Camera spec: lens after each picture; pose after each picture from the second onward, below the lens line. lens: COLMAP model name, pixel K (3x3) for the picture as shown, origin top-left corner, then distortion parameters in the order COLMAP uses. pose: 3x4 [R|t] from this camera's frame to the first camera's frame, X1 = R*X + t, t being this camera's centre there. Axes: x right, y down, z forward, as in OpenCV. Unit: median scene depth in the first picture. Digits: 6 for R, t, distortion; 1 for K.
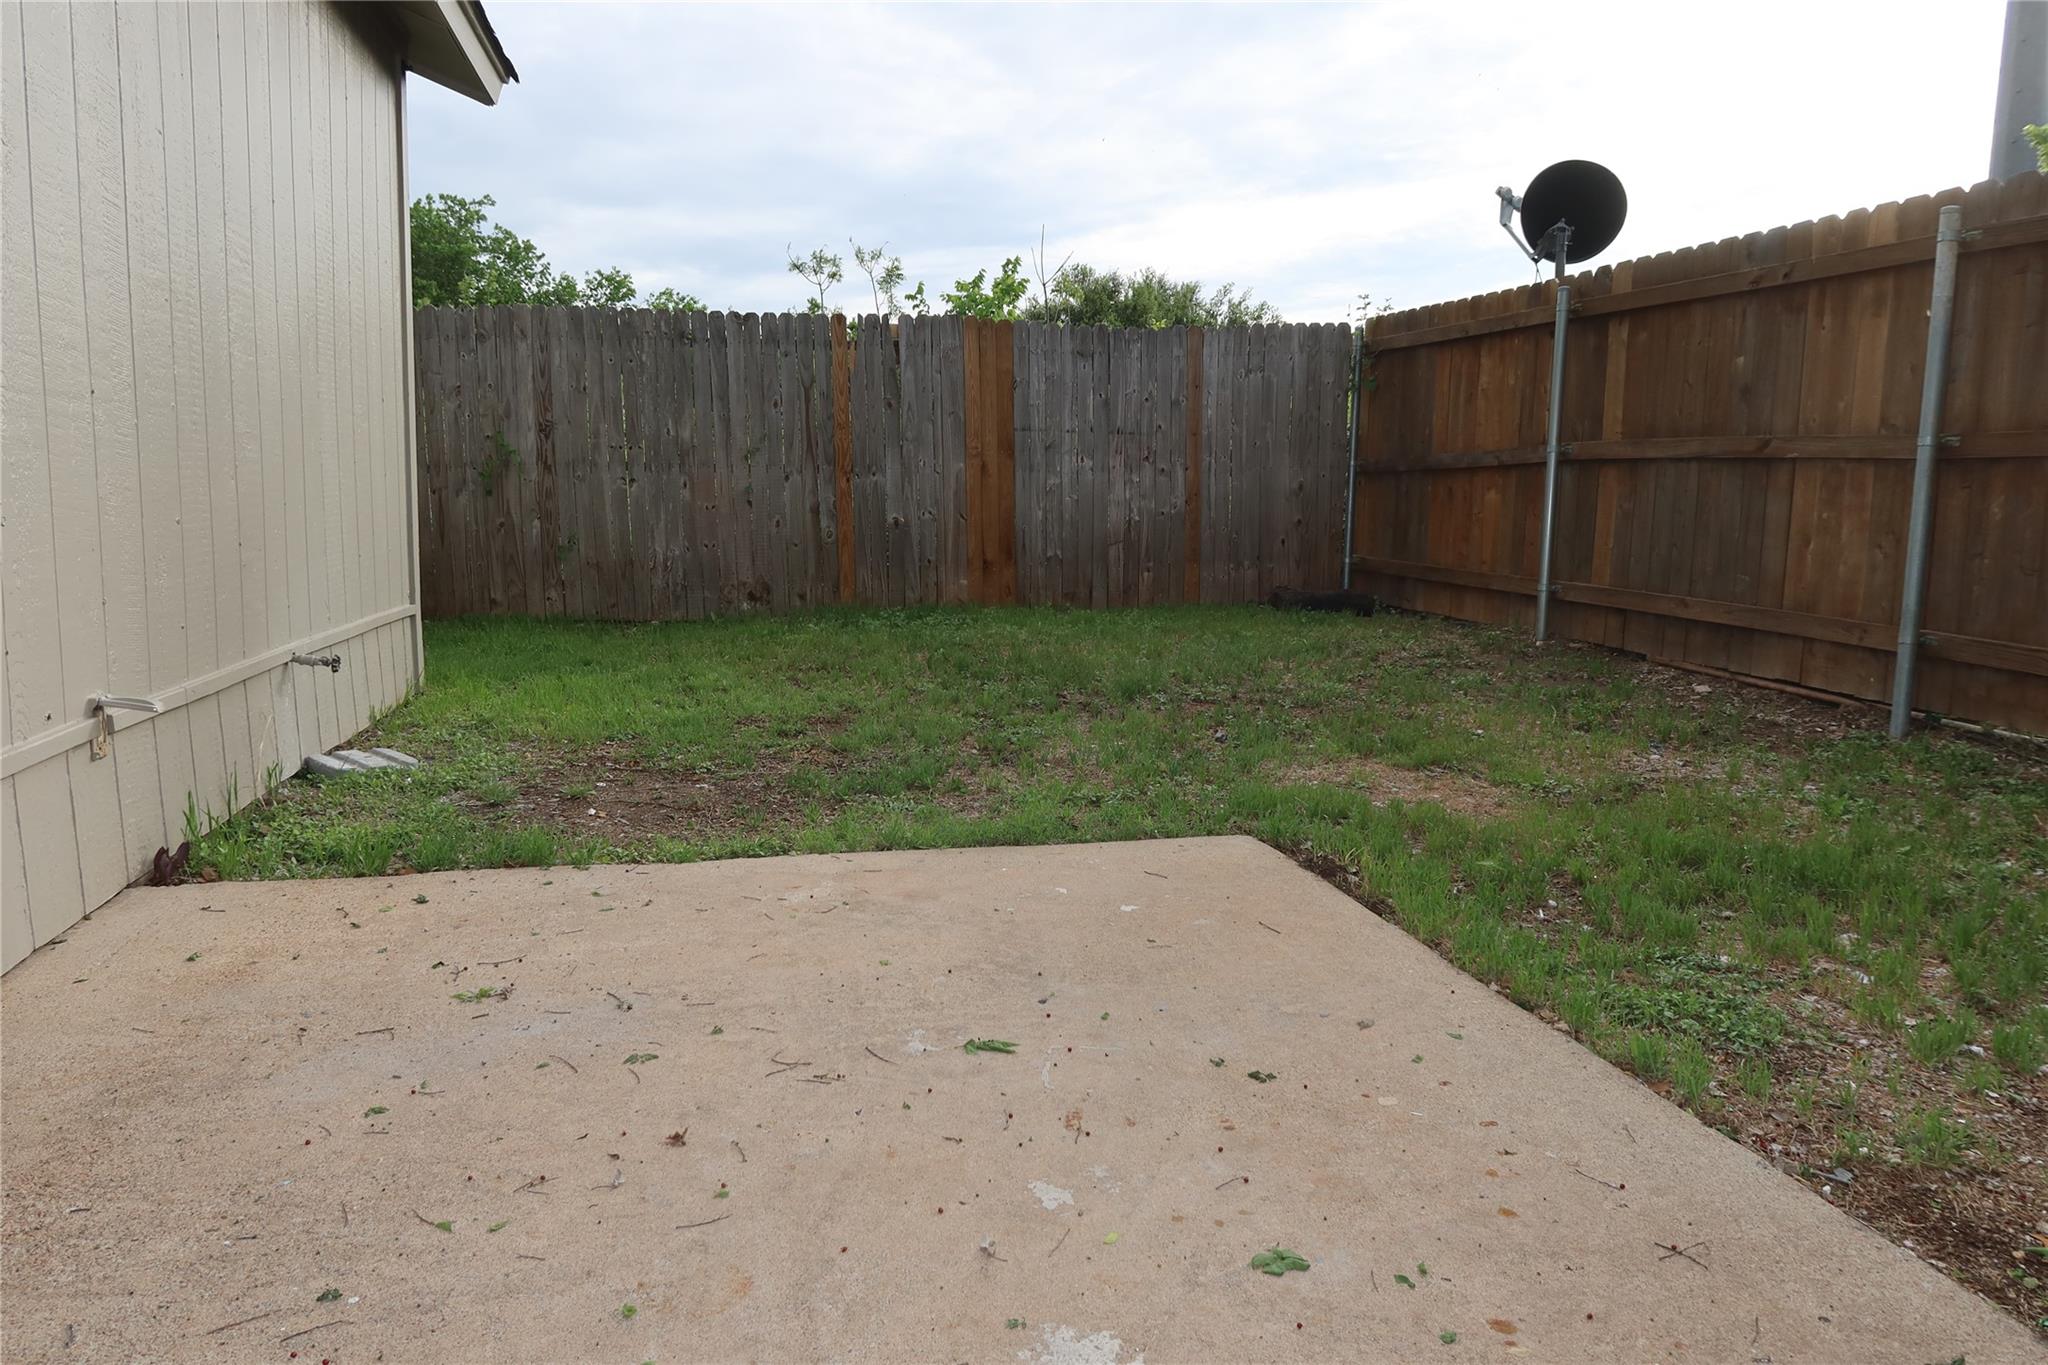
lens RADIAL K [[1411.2, 0, 1018.6], [0, 1411.2, 678.3], [0, 0, 1]] dist [-0.008451, 0.003061]
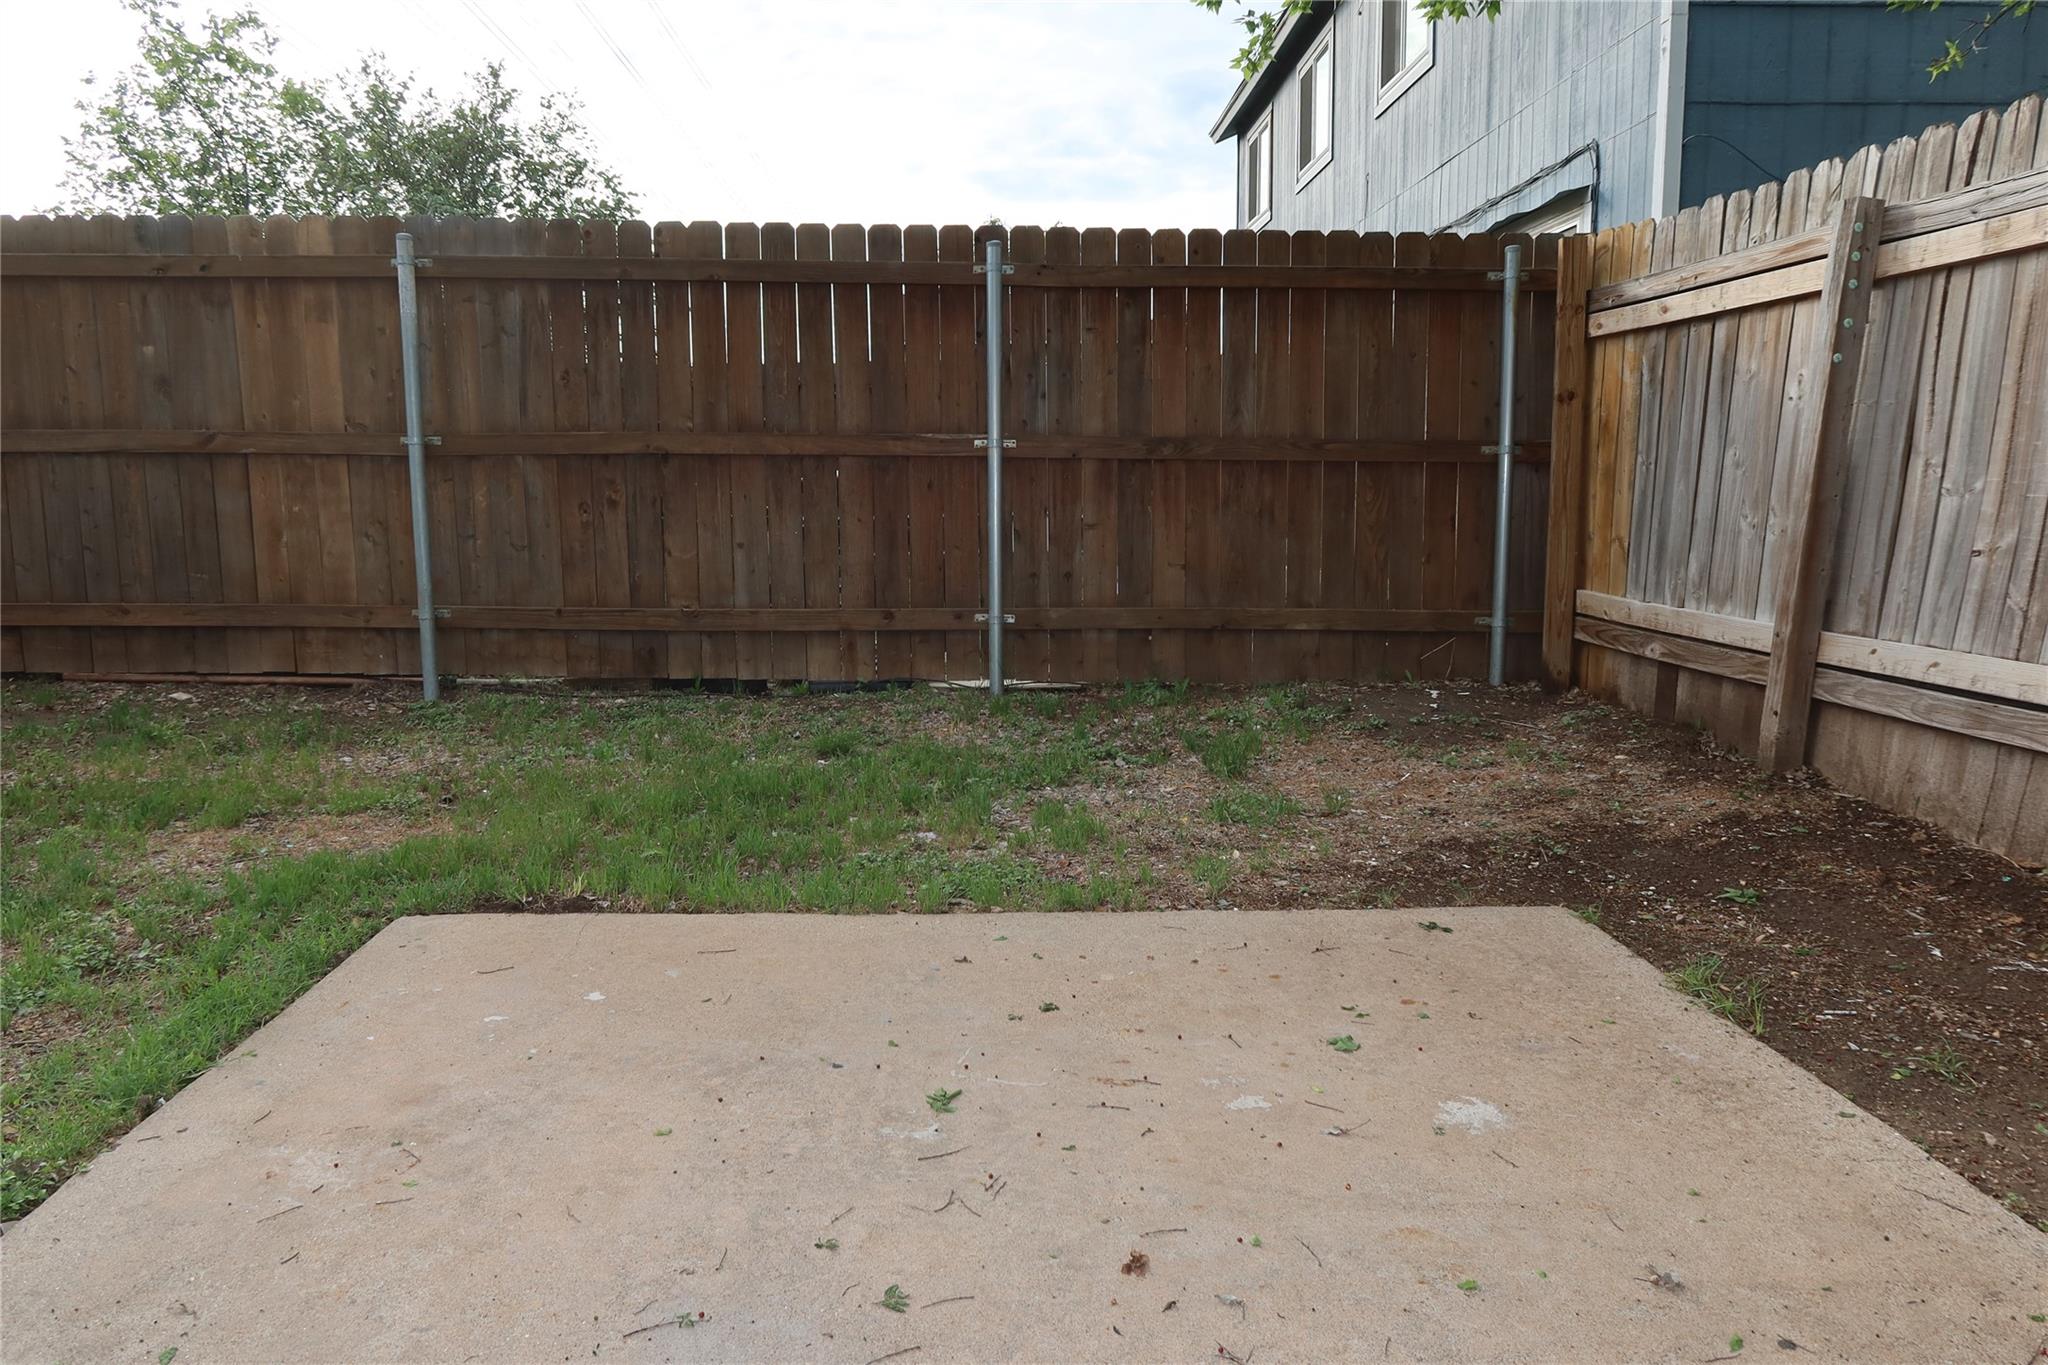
lens RADIAL K [[1411.2, 0, 1017.8], [0, 1411.2, 681.9], [0, 0, 1]] dist [-0.008451, 0.003061]
pose [[0.207995, -0.161768, 0.964660, -0.346467], [0.140737, 0.980916, 0.134149, -0.055922], [-0.967952, 0.107861, 0.226792, 0.266193]]
